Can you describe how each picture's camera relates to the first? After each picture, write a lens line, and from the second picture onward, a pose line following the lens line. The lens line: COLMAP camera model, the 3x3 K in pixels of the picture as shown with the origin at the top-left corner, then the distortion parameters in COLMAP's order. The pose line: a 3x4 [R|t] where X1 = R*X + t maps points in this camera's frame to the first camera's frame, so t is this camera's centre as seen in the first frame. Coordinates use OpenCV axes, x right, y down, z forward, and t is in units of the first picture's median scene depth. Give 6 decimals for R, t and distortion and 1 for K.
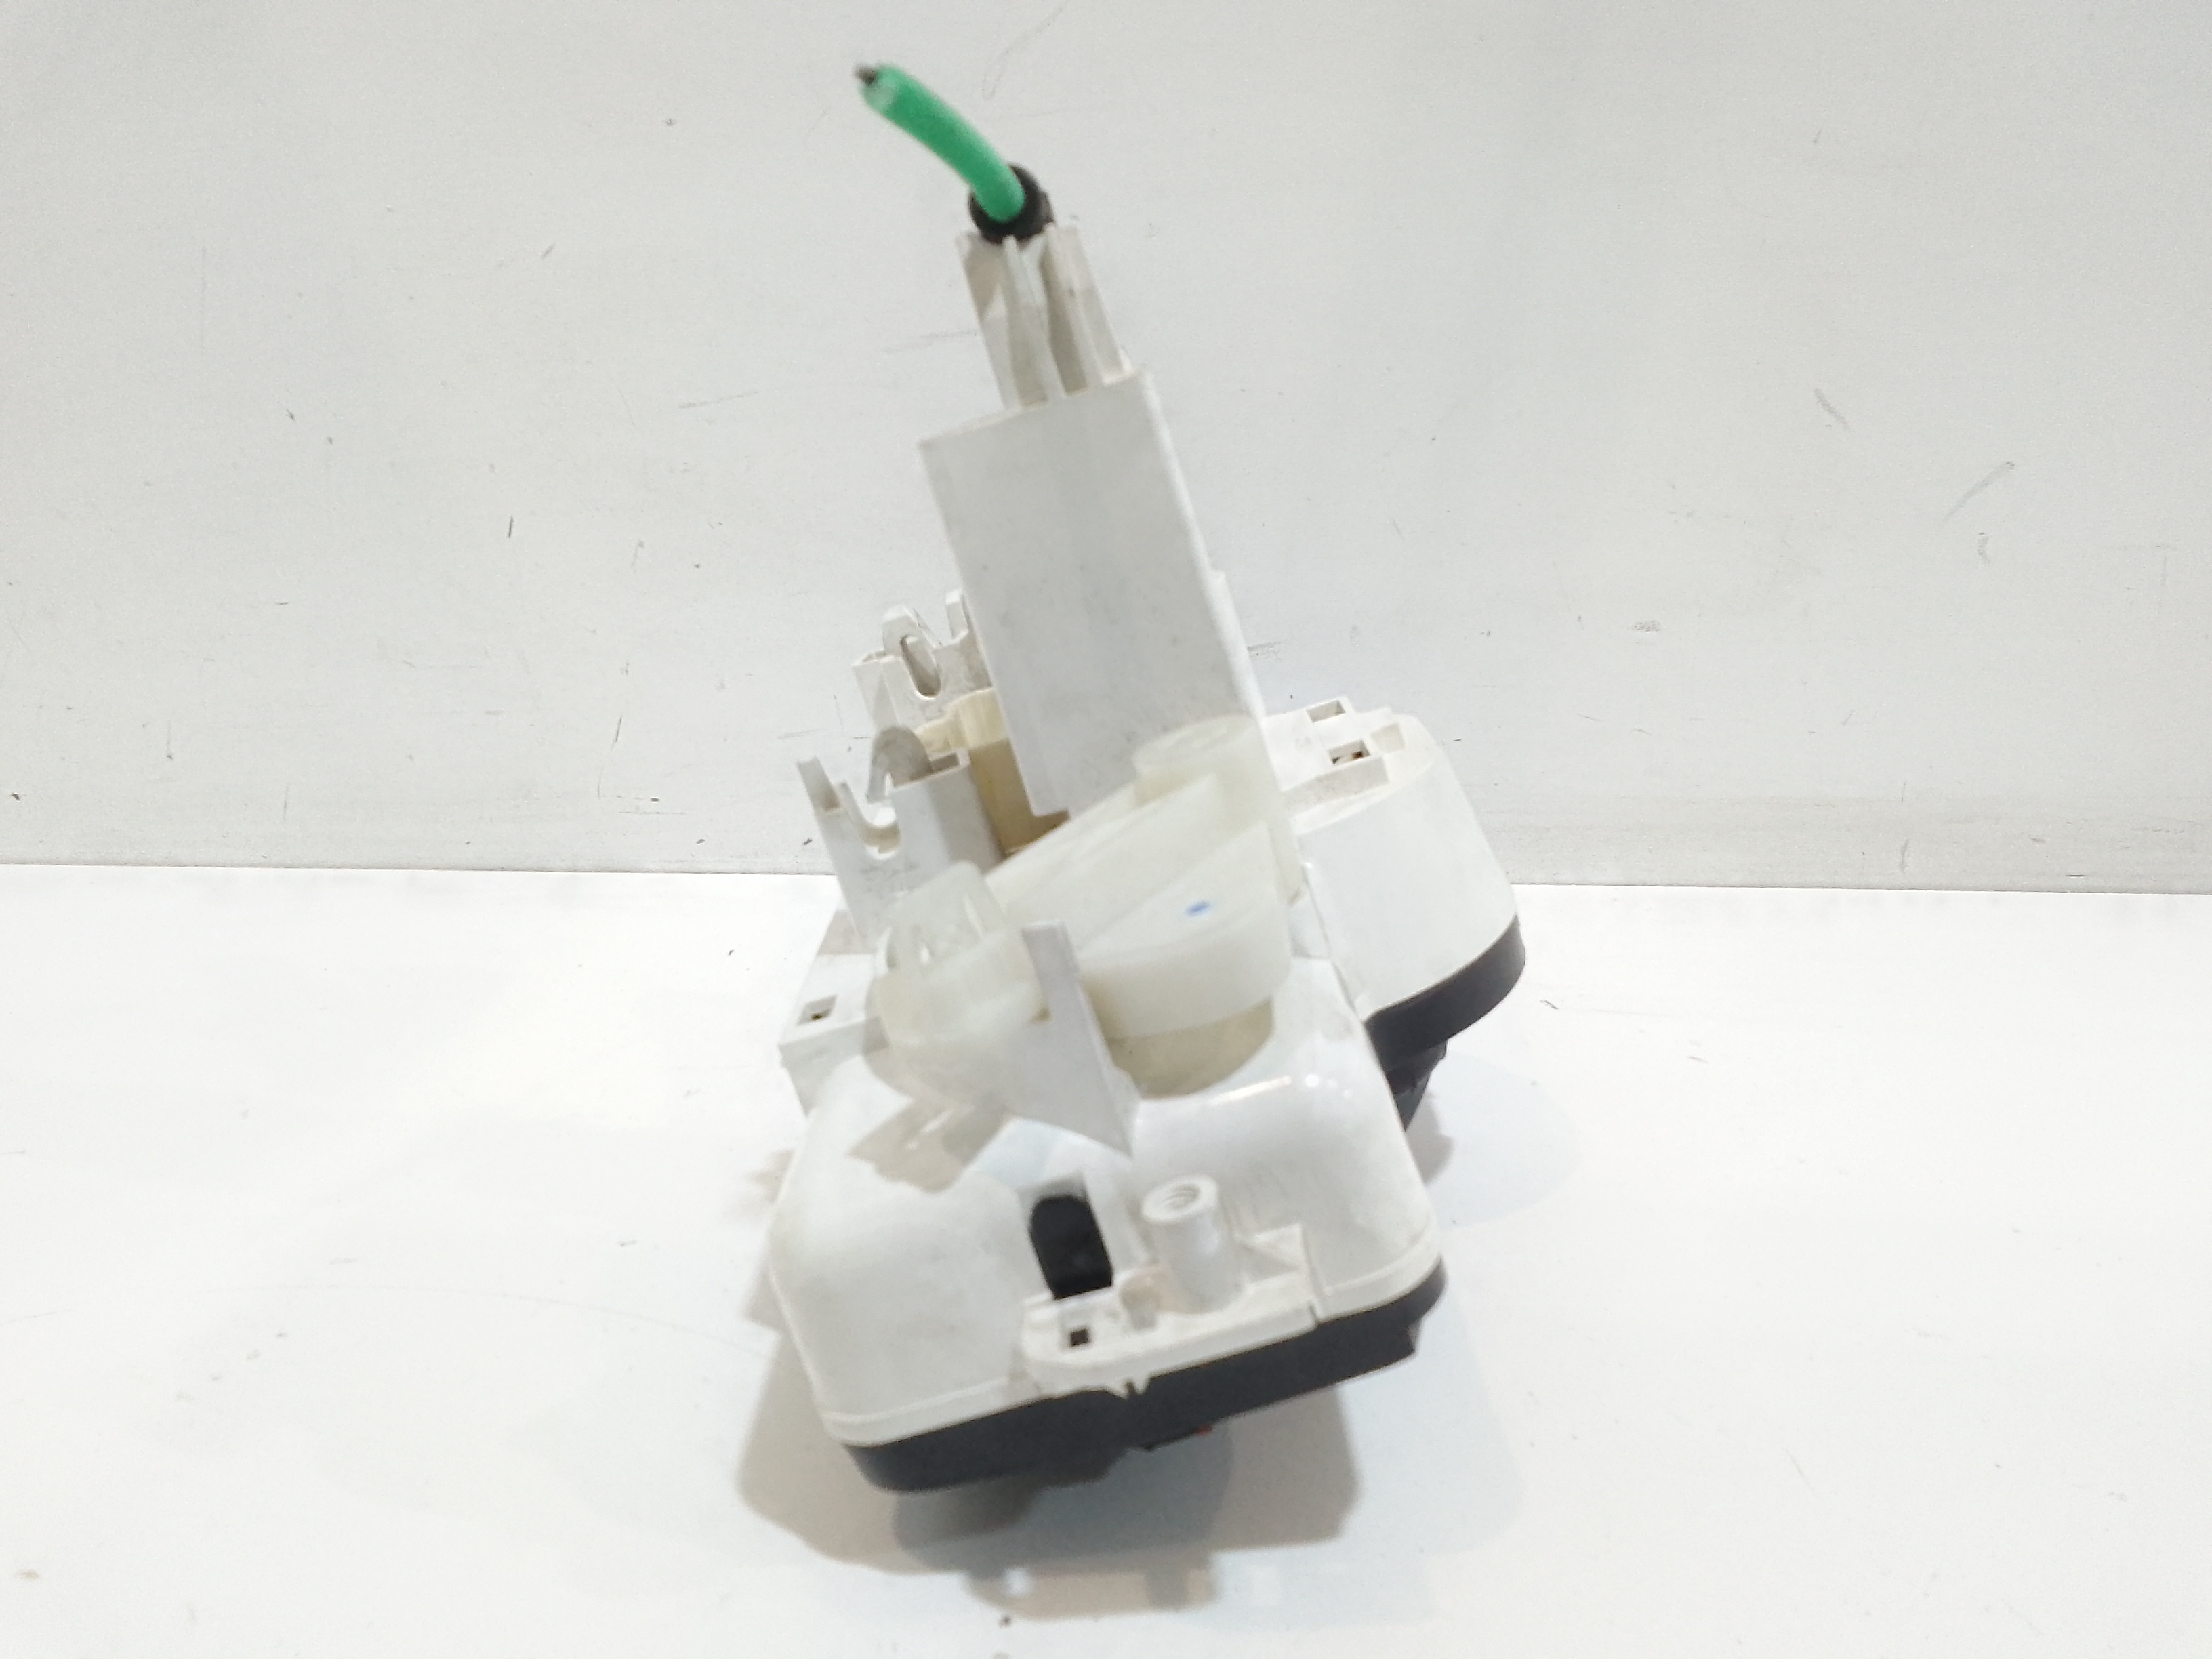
lens RADIAL K [[1713.6, 0, 1110.0], [0, 1713.6, 842.2], [0, 0, 1]] dist [0.055792, -0.100336]
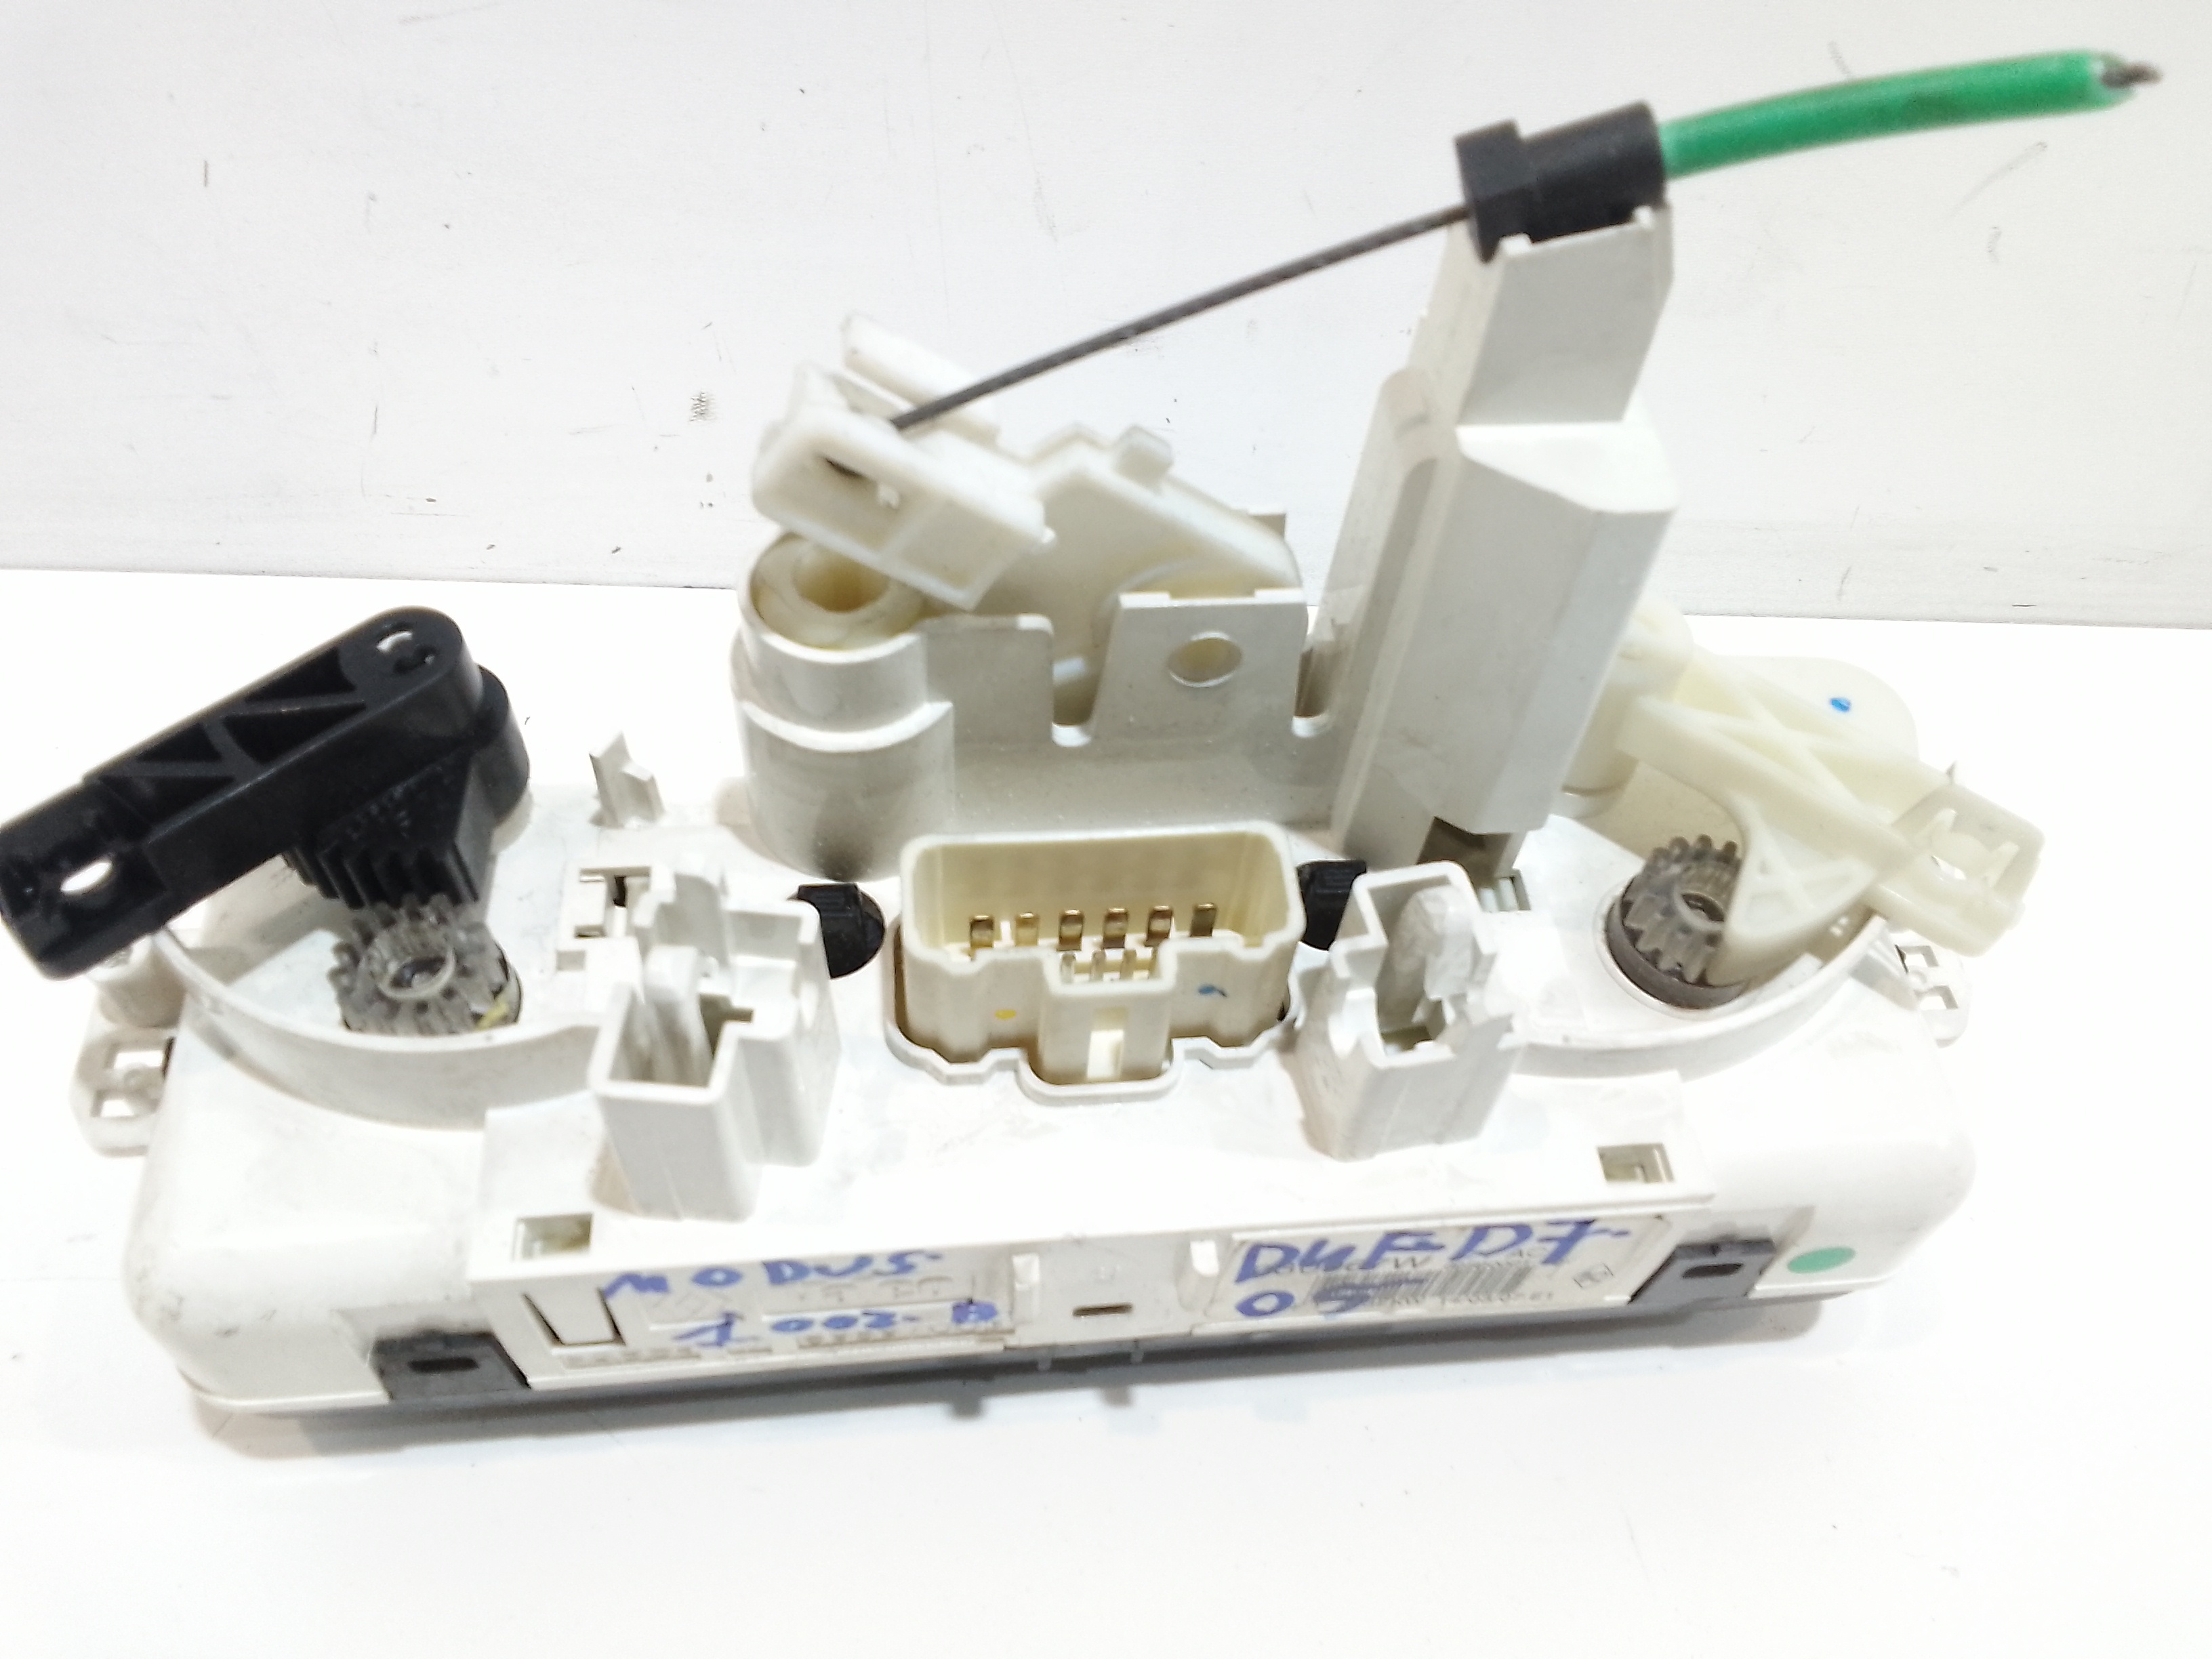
lens RADIAL K [[1713.6, 0, 1107.7], [0, 1713.6, 829.3], [0, 0, 1]] dist [0.055792, -0.100336]
pose [[0.998722, 0.001679, 0.050504, 0.029844], [-0.018755, 0.940374, 0.339624, -0.176586], [-0.046922, -0.340137, 0.939205, 0.127690]]
